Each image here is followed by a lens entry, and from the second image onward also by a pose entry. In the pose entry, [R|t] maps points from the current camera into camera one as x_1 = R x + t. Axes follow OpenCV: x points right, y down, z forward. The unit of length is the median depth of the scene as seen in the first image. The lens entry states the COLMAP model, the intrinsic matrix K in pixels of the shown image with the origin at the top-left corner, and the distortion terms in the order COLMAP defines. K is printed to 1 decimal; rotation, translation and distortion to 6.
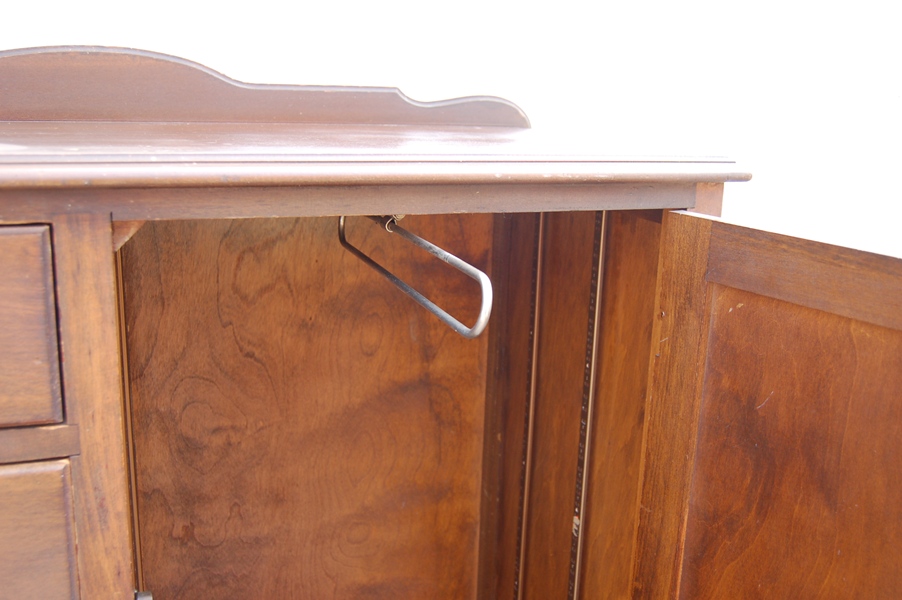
lens RADIAL K [[894.4, 0, 451.0], [0, 894.4, 300.0], [0, 0, 1]] dist [-0.072224, -0.005191]
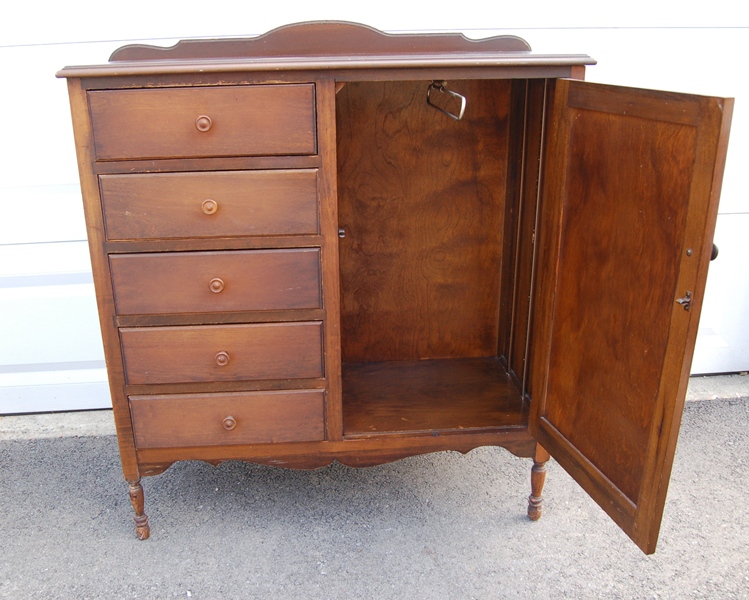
lens RADIAL K [[696.1, 0, 341.9], [0, 696.1, 300.3], [0, 0, 1]] dist [-0.080821, 0.012010]
pose [[0.947107, 0.059185, -0.315413, 0.309269], [-0.020672, 0.992057, 0.124078, 0.267599], [0.320251, -0.110995, 0.940808, -0.943990]]
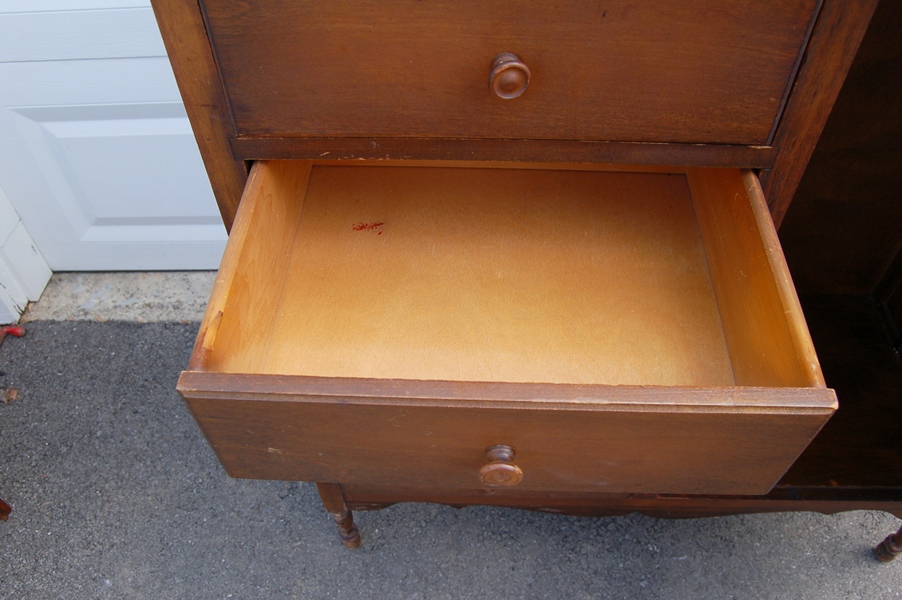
lens RADIAL K [[710.6, 0, 451.0], [0, 710.6, 300.0], [0, 0, 1]] dist [-0.073559, 0.010071]
pose [[0.911613, 0.279646, -0.301265, -0.399112], [-0.046729, 0.798667, 0.599956, -0.191828], [0.408386, -0.532849, 0.741143, 0.018110]]
